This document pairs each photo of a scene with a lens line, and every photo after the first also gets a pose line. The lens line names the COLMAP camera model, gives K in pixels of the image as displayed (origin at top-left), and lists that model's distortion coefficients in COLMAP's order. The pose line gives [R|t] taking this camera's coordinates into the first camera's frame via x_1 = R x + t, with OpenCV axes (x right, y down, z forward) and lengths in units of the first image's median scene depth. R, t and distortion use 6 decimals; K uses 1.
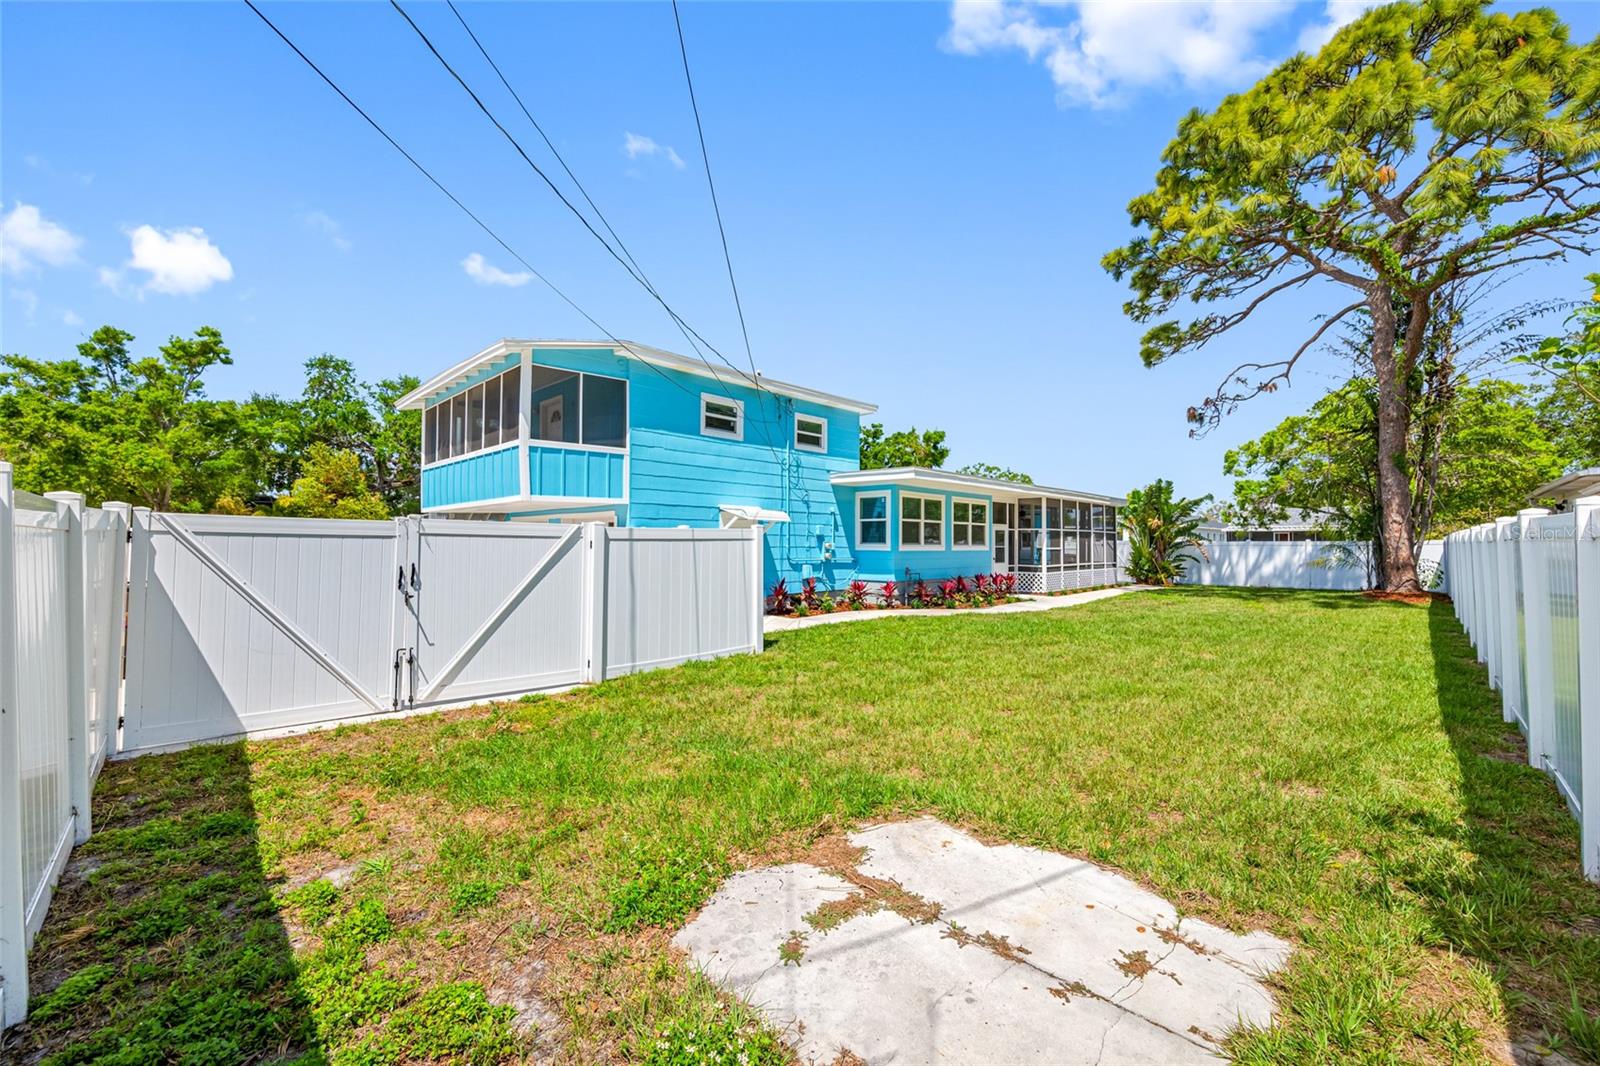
lens RADIAL K [[650.4, 0, 800.9], [0, 650.4, 536.9], [0, 0, 1]] dist [0.004173, 0.000040]
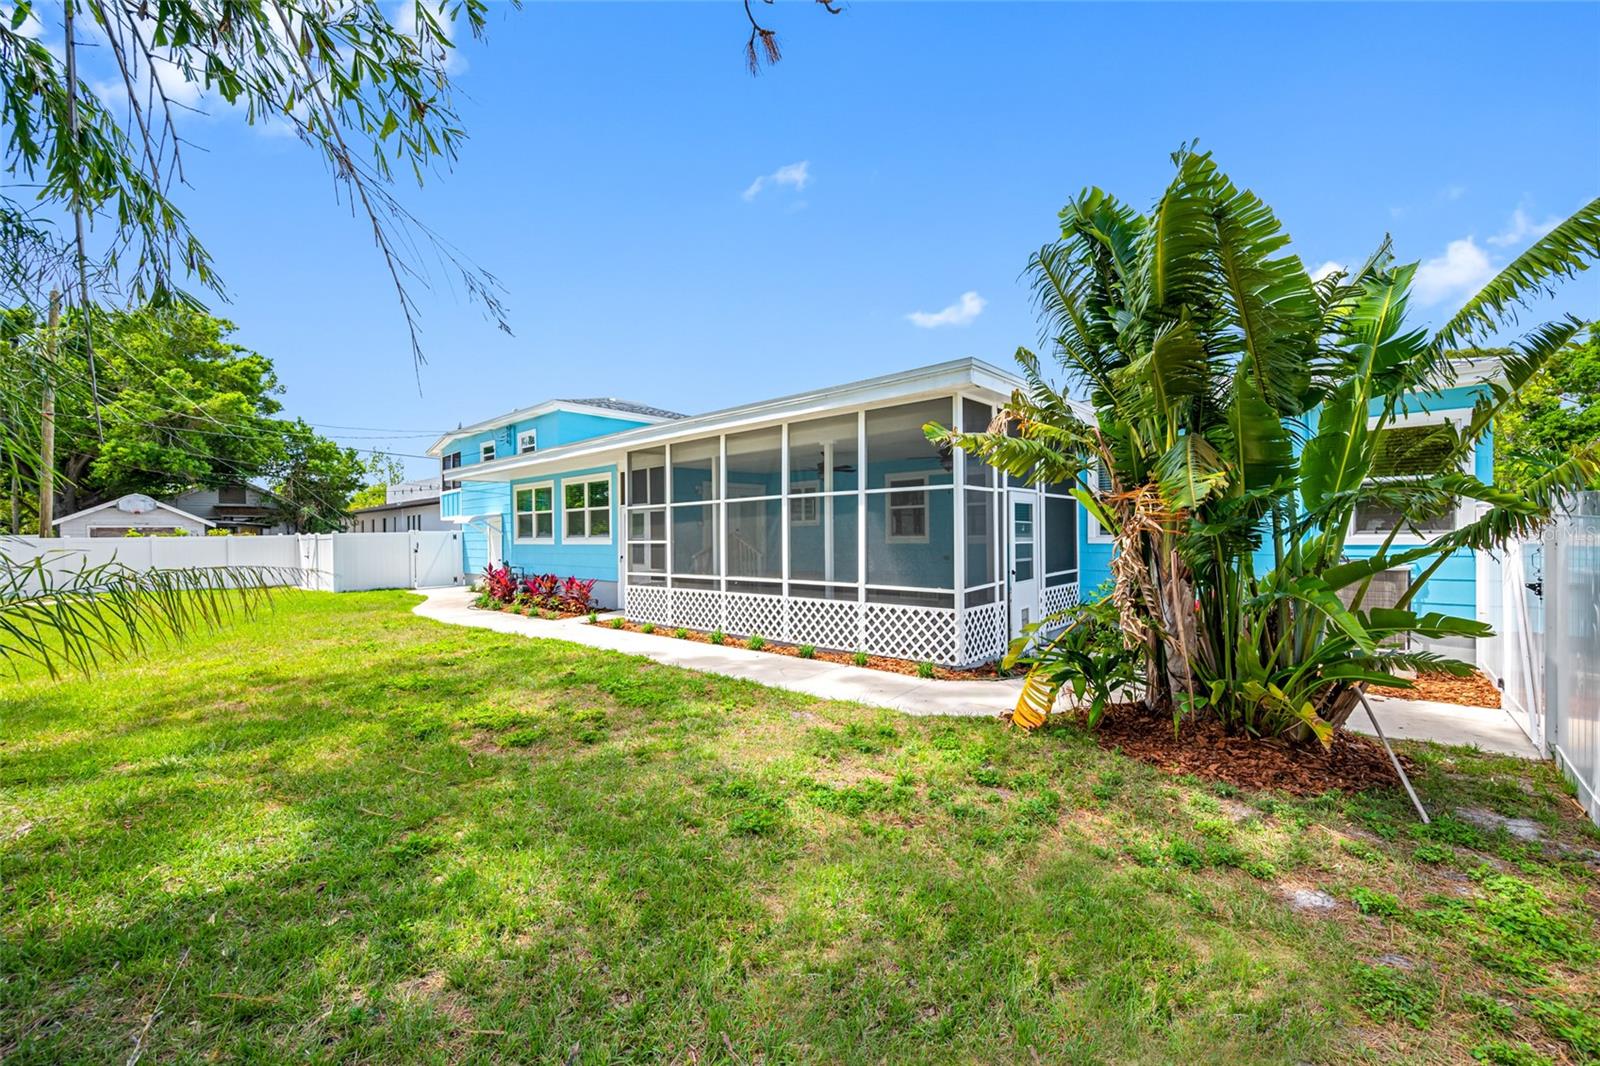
lens RADIAL K [[650.4, 0, 800.8], [0, 650.4, 536.9], [0, 0, 1]] dist [0.004173, 0.000040]
pose [[0.033042, -0.023702, -0.999173, 0.899016], [0.005412, 0.999708, -0.023536, 0.027228], [0.999439, -0.004630, 0.033160, 1.076138]]
